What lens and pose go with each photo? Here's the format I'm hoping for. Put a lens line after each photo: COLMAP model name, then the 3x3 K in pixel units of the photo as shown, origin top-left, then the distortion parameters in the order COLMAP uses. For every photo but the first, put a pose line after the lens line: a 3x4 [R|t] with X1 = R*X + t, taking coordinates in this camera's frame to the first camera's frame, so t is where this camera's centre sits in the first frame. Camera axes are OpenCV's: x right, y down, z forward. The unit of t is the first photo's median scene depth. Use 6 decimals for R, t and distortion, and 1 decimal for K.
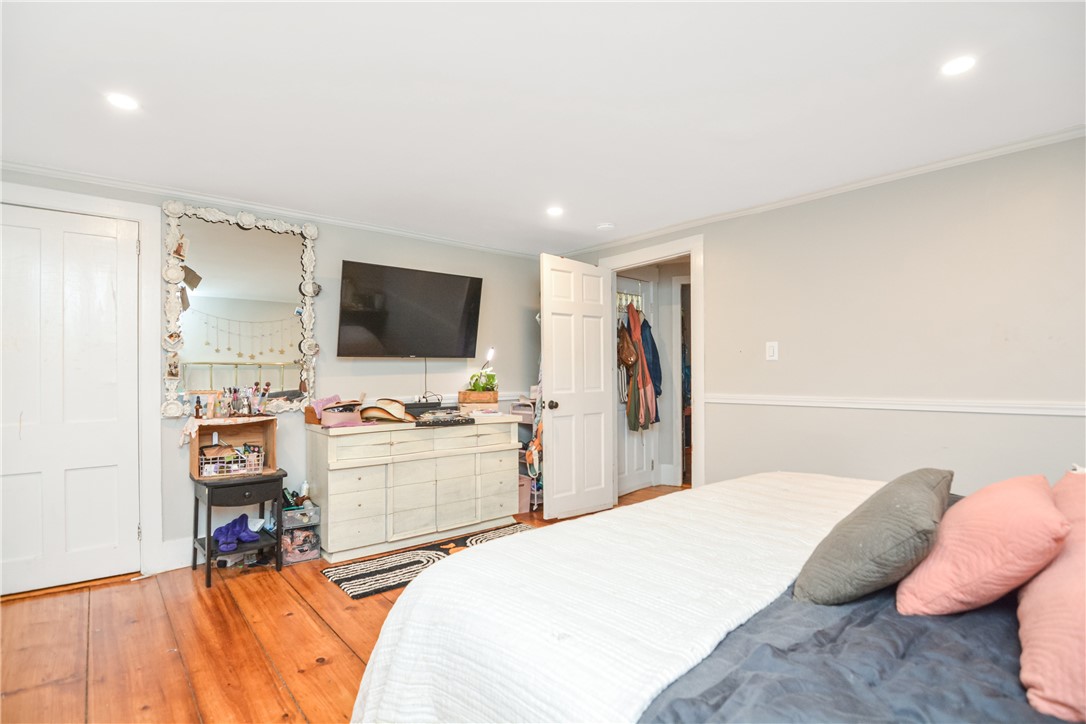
lens RADIAL K [[537.1, 0, 543.7], [0, 537.1, 366.4], [0, 0, 1]] dist [-0.011093, -0.006487]
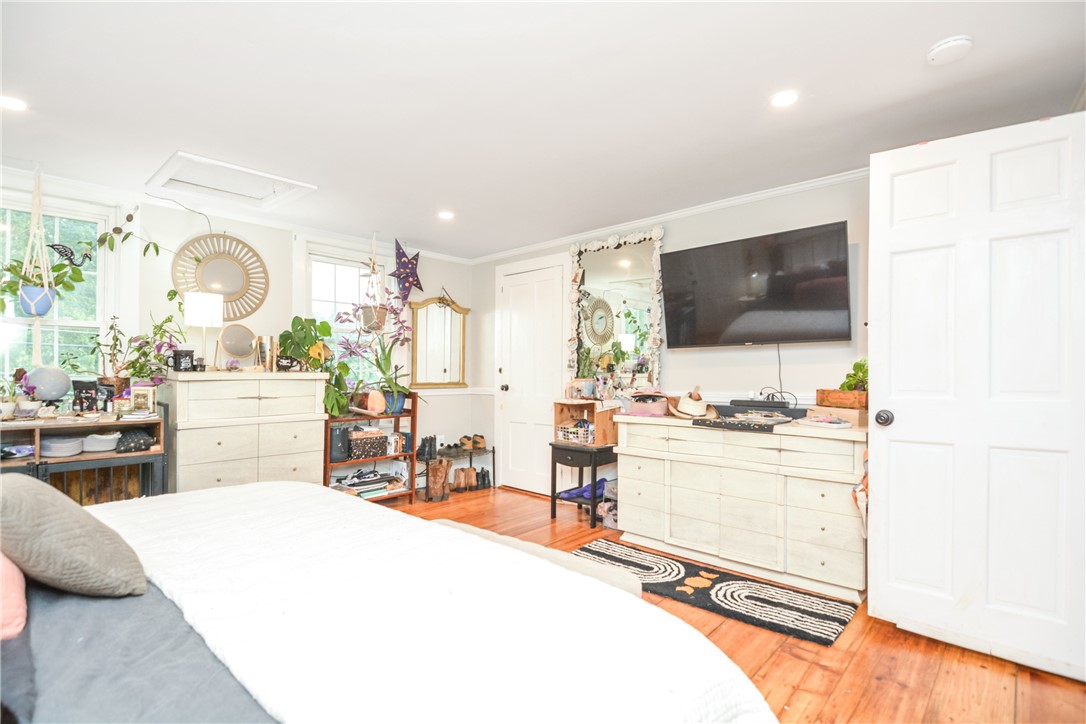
lens RADIAL K [[537.1, 0, 543.6], [0, 537.1, 363.5], [0, 0, 1]] dist [-0.011093, -0.006487]
pose [[0.082781, -0.016964, -0.996423, 0.668749], [0.010540, 0.999814, -0.016146, 0.026307], [0.996512, -0.009166, 0.082944, 0.743621]]
